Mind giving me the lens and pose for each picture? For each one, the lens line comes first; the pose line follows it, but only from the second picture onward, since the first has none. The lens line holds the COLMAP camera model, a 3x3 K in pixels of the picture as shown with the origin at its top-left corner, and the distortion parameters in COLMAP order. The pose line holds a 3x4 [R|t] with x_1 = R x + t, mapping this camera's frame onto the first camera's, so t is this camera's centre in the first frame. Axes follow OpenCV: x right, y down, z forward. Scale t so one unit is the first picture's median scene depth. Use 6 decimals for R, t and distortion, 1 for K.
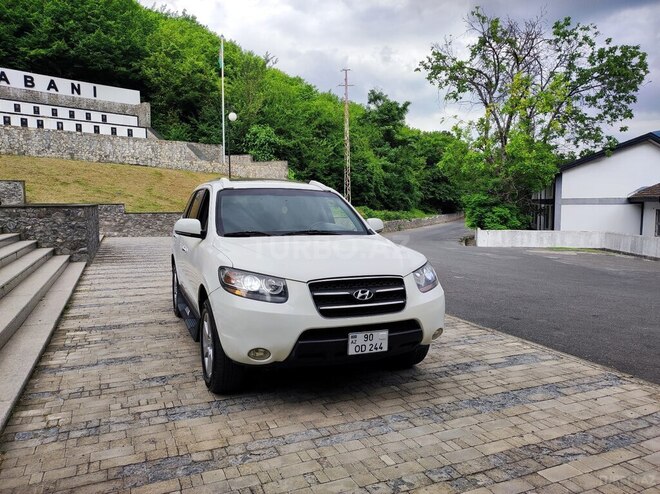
lens RADIAL K [[487.8, 0, 330.0], [0, 487.8, 247.0], [0, 0, 1]] dist [0.034344, -0.024245]
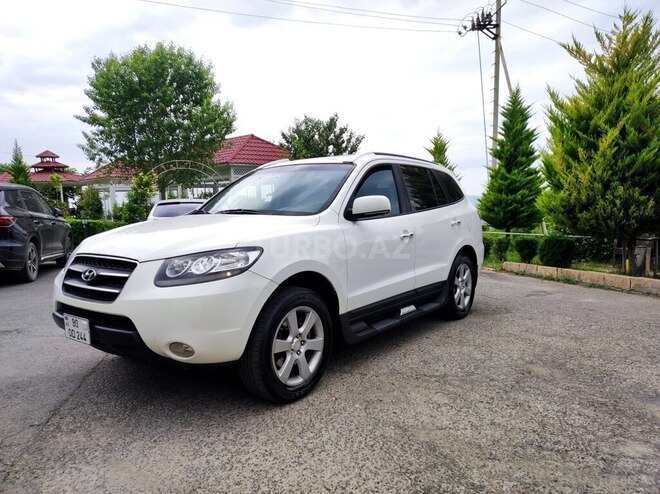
lens RADIAL K [[487.8, 0, 330.0], [0, 487.8, 247.0], [0, 0, 1]] dist [0.034344, -0.024245]
pose [[0.502473, 0.059499, -0.862543, 0.122442], [-0.059890, 0.997628, 0.033928, -0.000878], [0.862516, 0.034610, 0.504844, 0.108999]]
